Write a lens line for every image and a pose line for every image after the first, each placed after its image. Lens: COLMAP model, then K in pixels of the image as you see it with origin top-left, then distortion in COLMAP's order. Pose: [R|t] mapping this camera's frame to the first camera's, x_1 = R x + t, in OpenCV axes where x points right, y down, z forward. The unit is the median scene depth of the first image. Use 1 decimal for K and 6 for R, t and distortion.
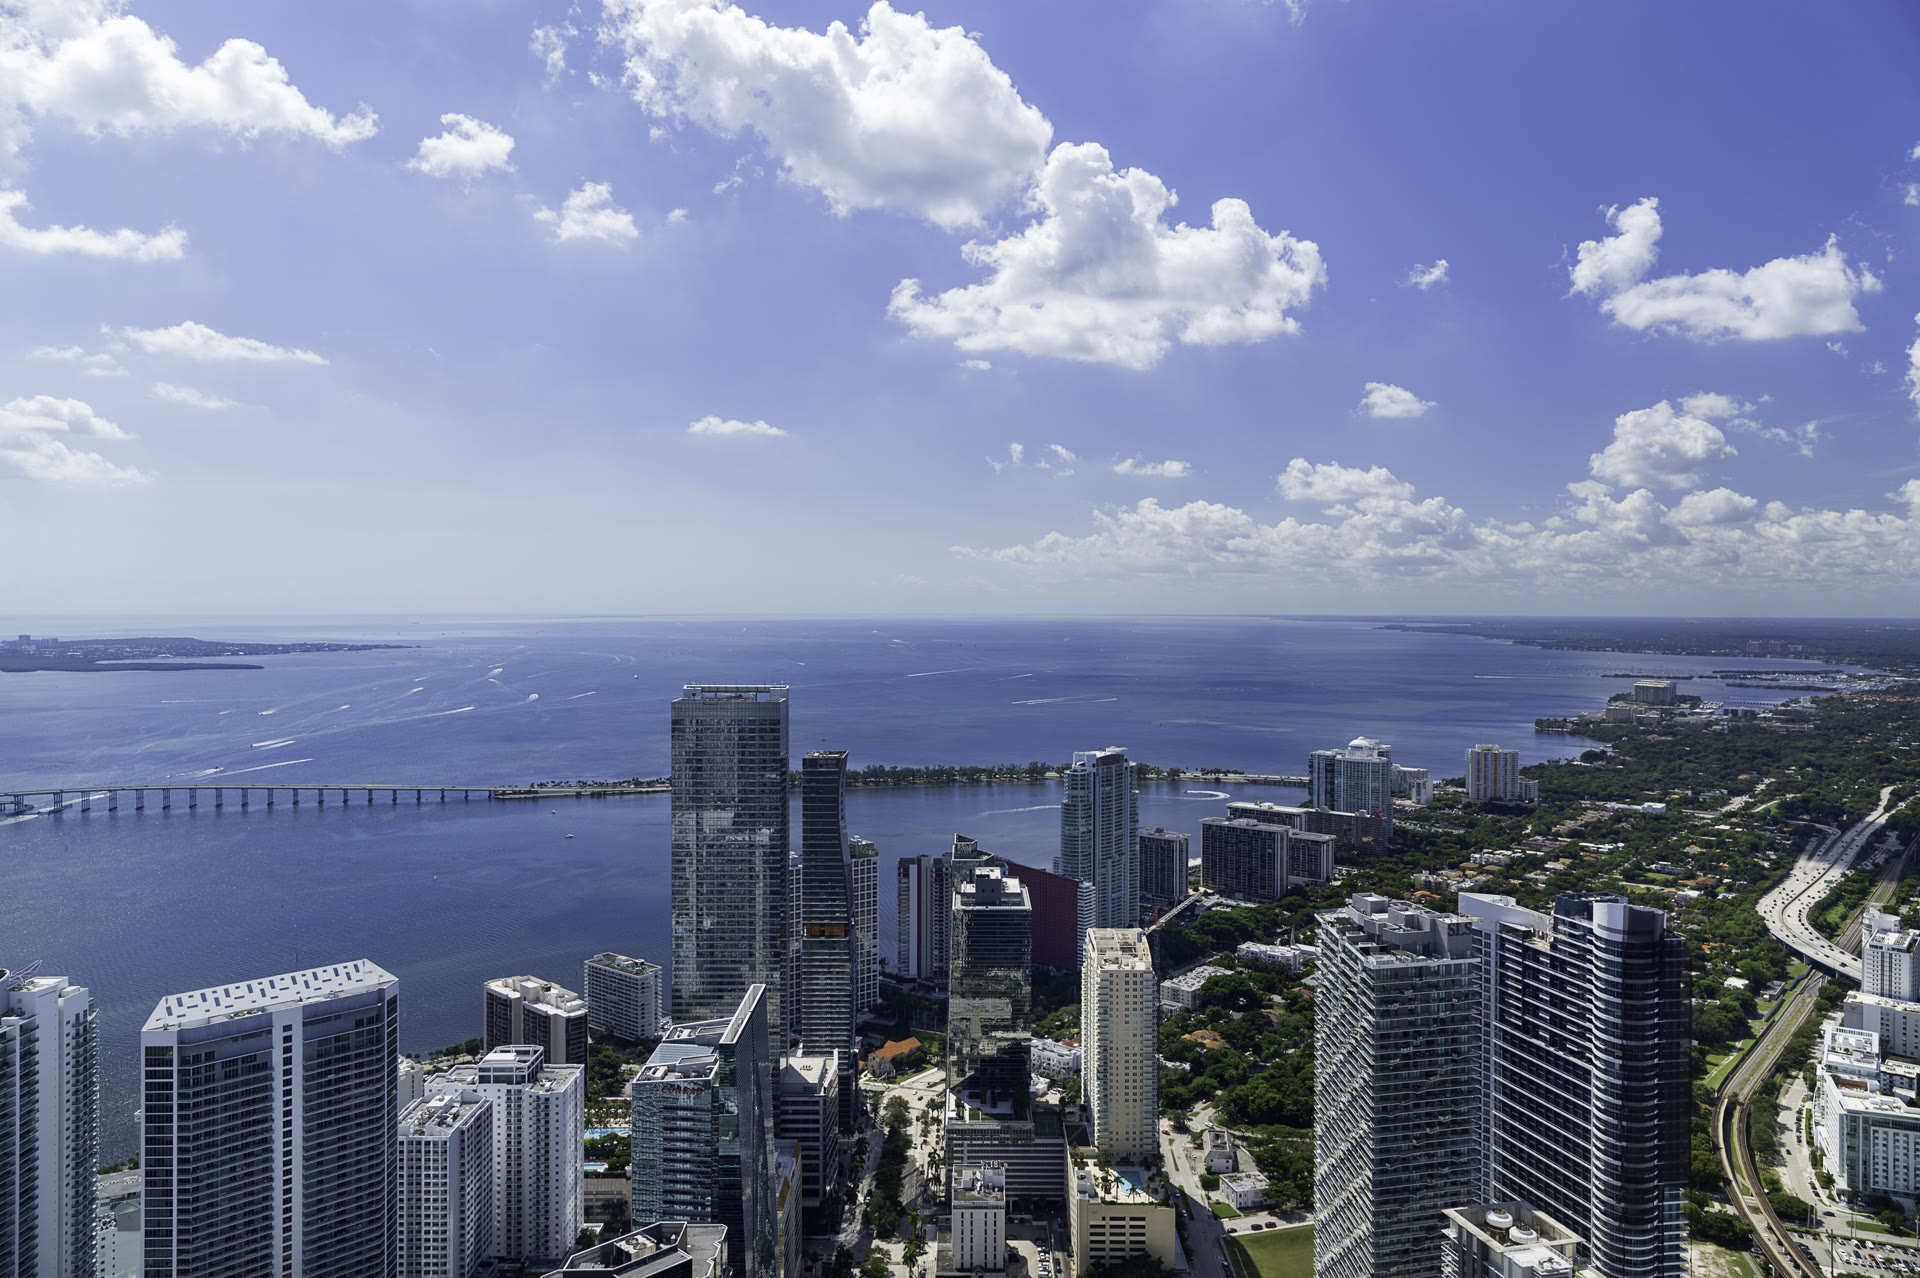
lens RADIAL K [[1342.9, 0, 974.3], [0, 1342.9, 636.2], [0, 0, 1]] dist [0.032908, 0.000904]
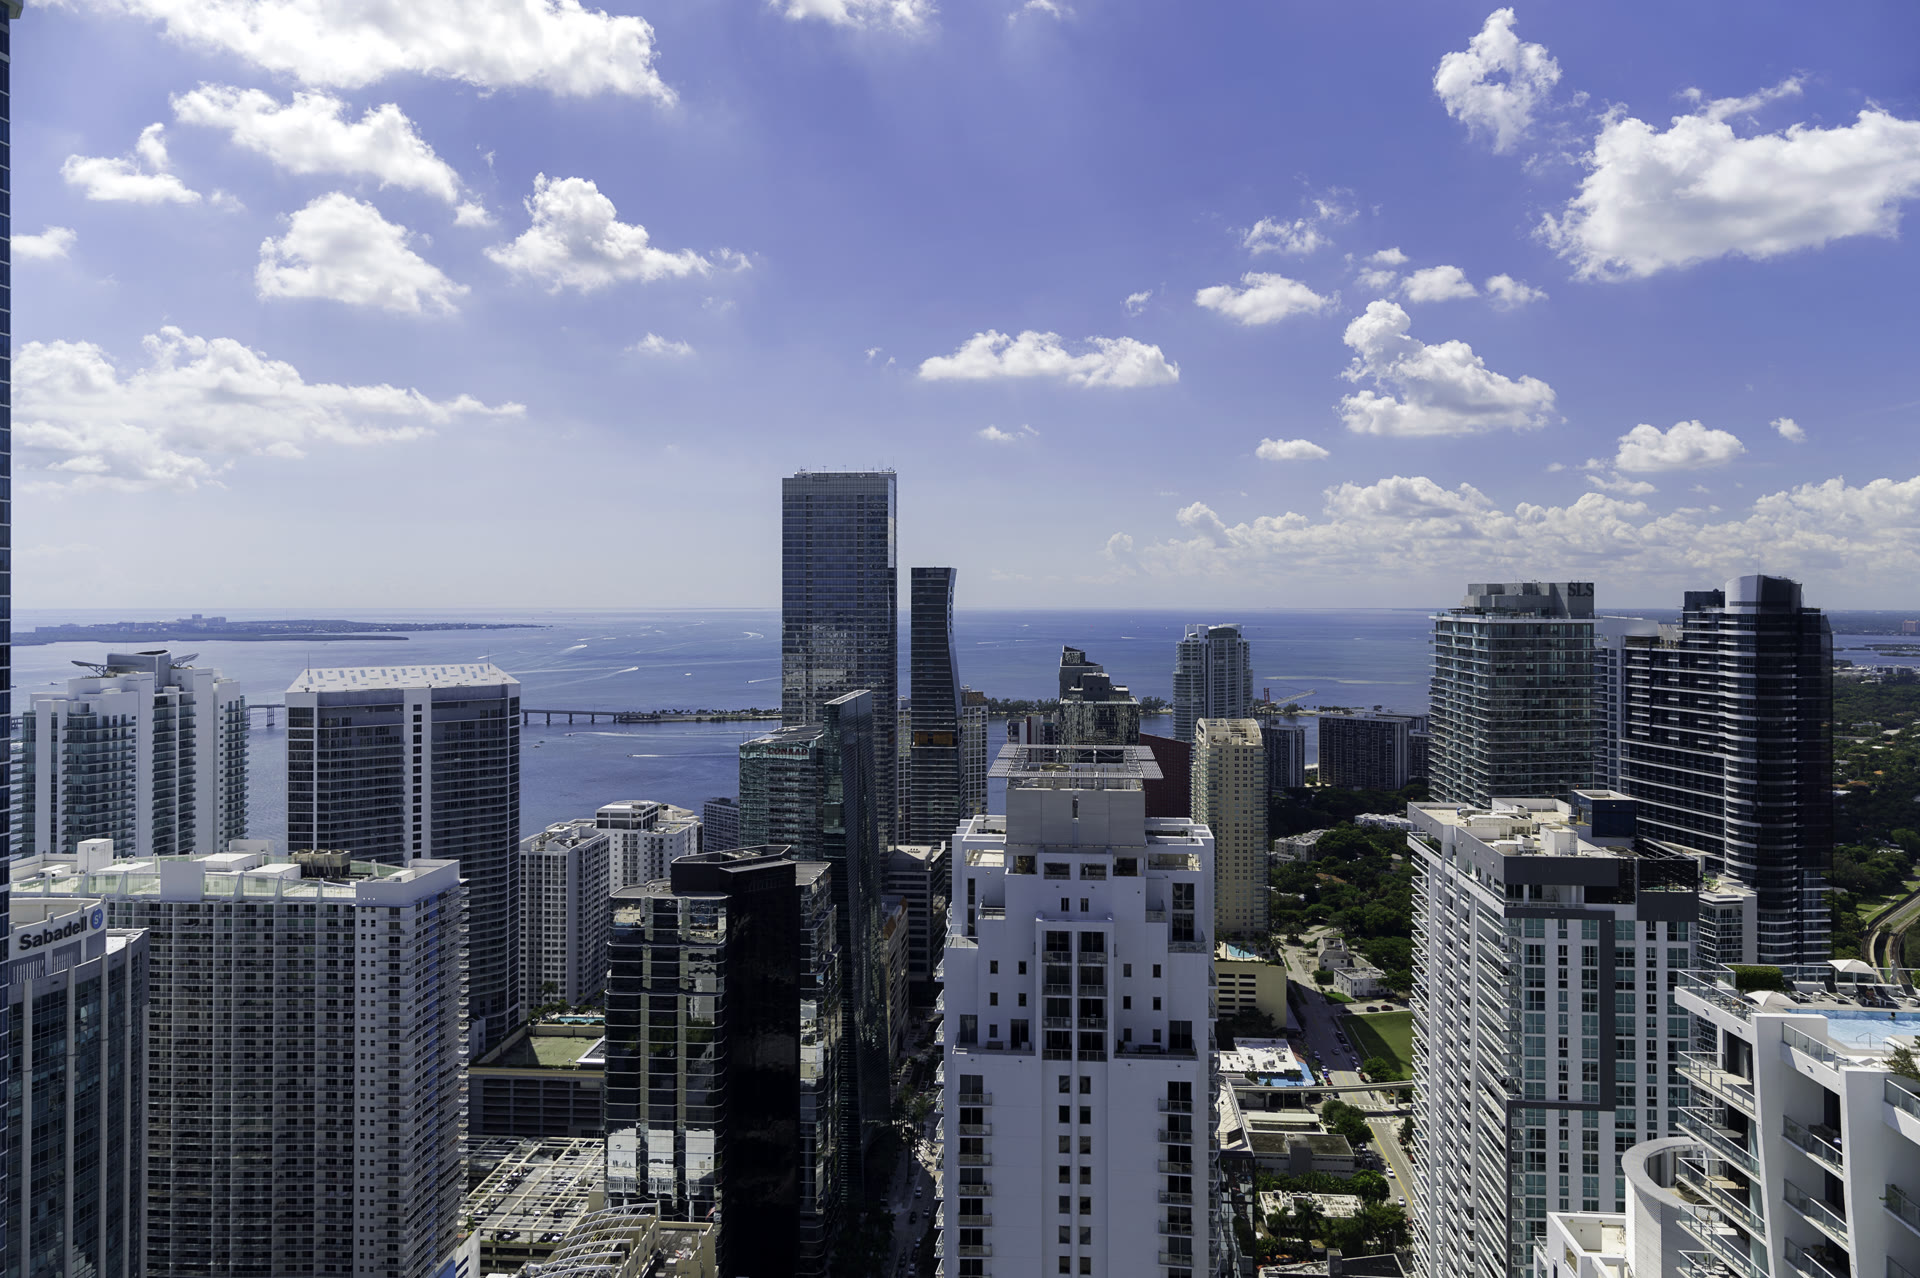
lens RADIAL K [[1339.9, 0, 976.0], [0, 1339.9, 604.5], [0, 0, 1]] dist [0.011021, 0.003231]
pose [[0.996420, -0.001759, -0.084528, 0.007958], [-0.000664, 0.999590, -0.028617, 0.210128], [0.084544, 0.028571, 0.996010, 0.005987]]
